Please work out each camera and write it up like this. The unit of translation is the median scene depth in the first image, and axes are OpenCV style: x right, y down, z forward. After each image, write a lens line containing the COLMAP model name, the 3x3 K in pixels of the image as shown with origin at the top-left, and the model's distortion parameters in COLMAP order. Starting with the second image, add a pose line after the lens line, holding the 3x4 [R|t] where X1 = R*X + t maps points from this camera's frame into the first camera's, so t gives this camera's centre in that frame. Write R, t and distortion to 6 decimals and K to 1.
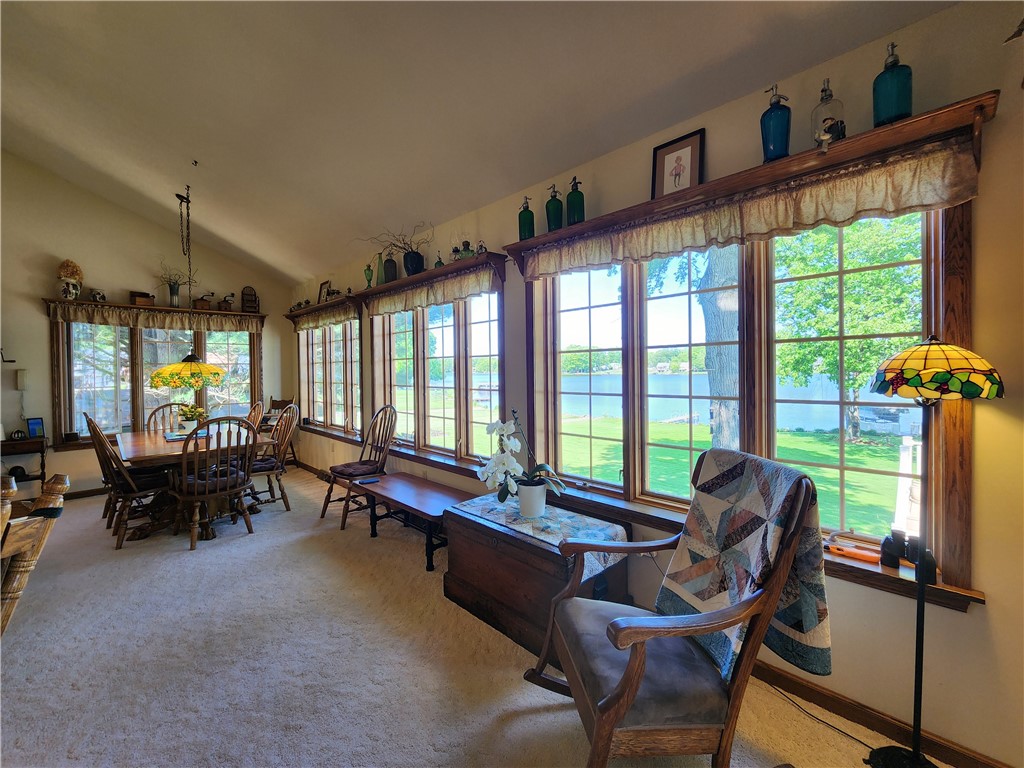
lens RADIAL K [[420.1, 0, 510.9], [0, 420.1, 375.4], [0, 0, 1]] dist [-0.006045, 0.003274]
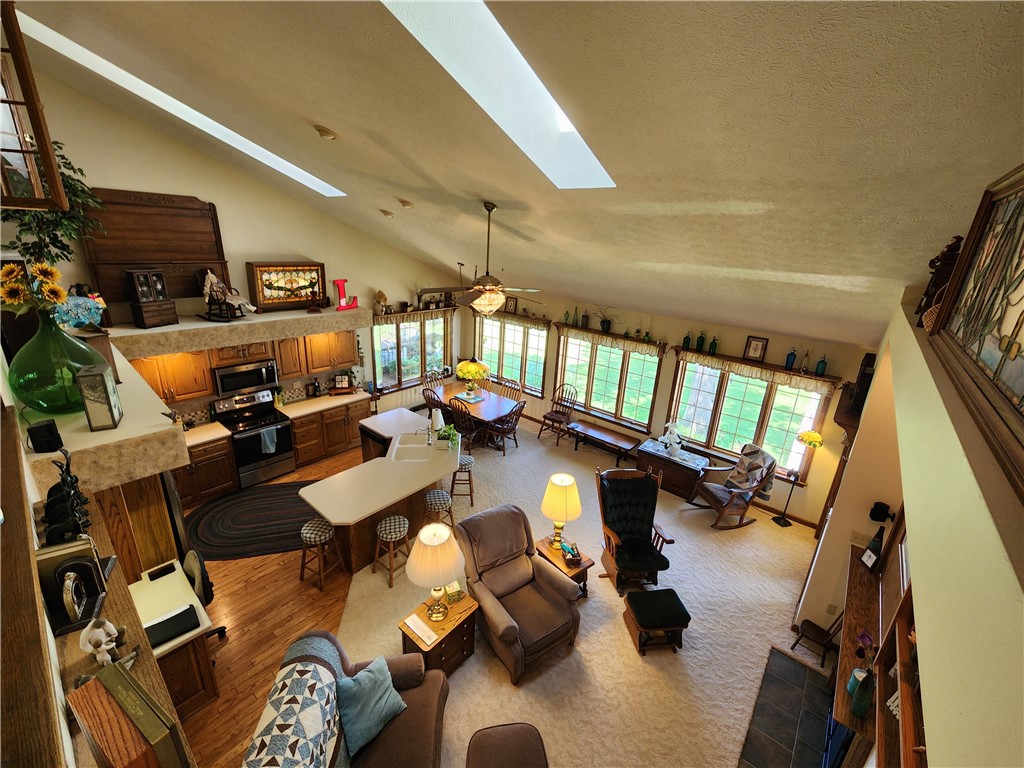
lens RADIAL K [[421.9, 0, 511.2], [0, 421.9, 375.1], [0, 0, 1]] dist [-0.002029, 0.000483]
pose [[0.993735, 0.033009, 0.106777, -0.756406], [-0.063369, 0.953385, 0.295029, -0.515942], [-0.092061, -0.299947, 0.949503, -0.789696]]
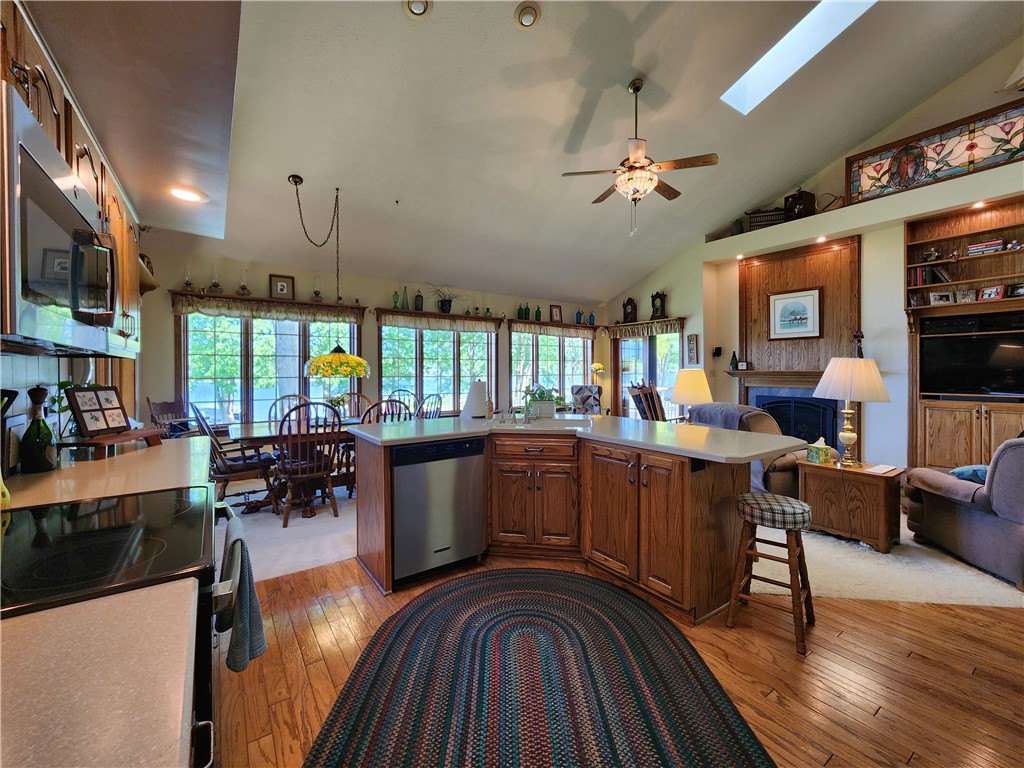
lens RADIAL K [[427.6, 0, 516.1], [0, 427.6, 372.7], [0, 0, 1]] dist [0.000485, -0.000054]
pose [[0.164894, 0.008174, 0.986277, -1.670456], [0.016230, 0.999808, -0.010999, 0.034282], [-0.986178, 0.017821, 0.164730, 0.356876]]
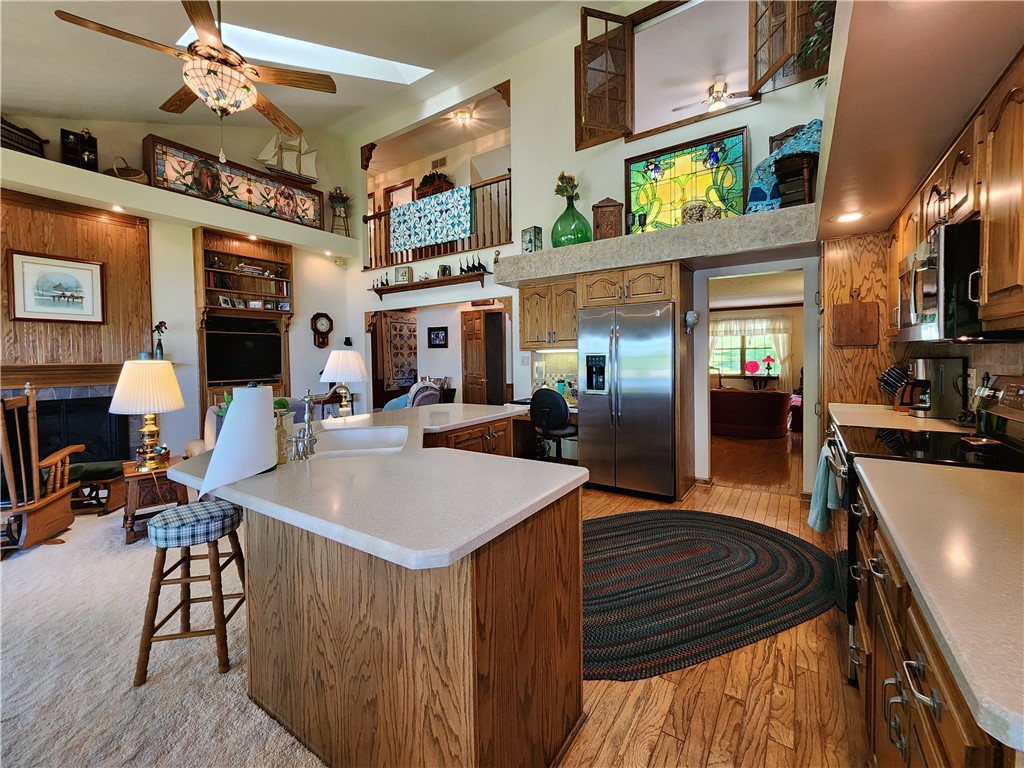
lens RADIAL K [[428.3, 0, 518.1], [0, 428.3, 366.6], [0, 0, 1]] dist [0.000609, 0.000427]
pose [[-0.978037, 0.030765, -0.206149, -0.995651], [0.022496, 0.998850, 0.042338, 0.012637], [0.207214, 0.036770, -0.977604, 0.973490]]
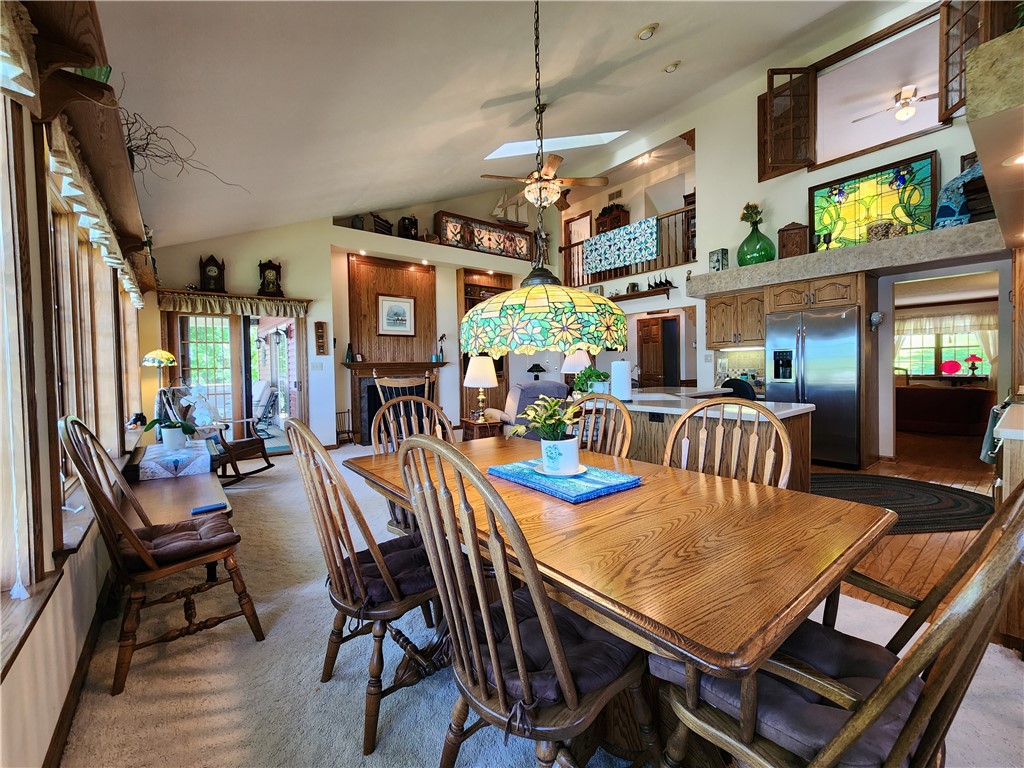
lens RADIAL K [[421.9, 0, 511.2], [0, 421.9, 375.1], [0, 0, 1]] dist [-0.002029, 0.000483]
pose [[-0.993675, 0.029269, 0.108414, -0.734144], [0.033519, 0.998731, 0.037590, 0.029824], [-0.107176, 0.040986, -0.993395, 1.327772]]
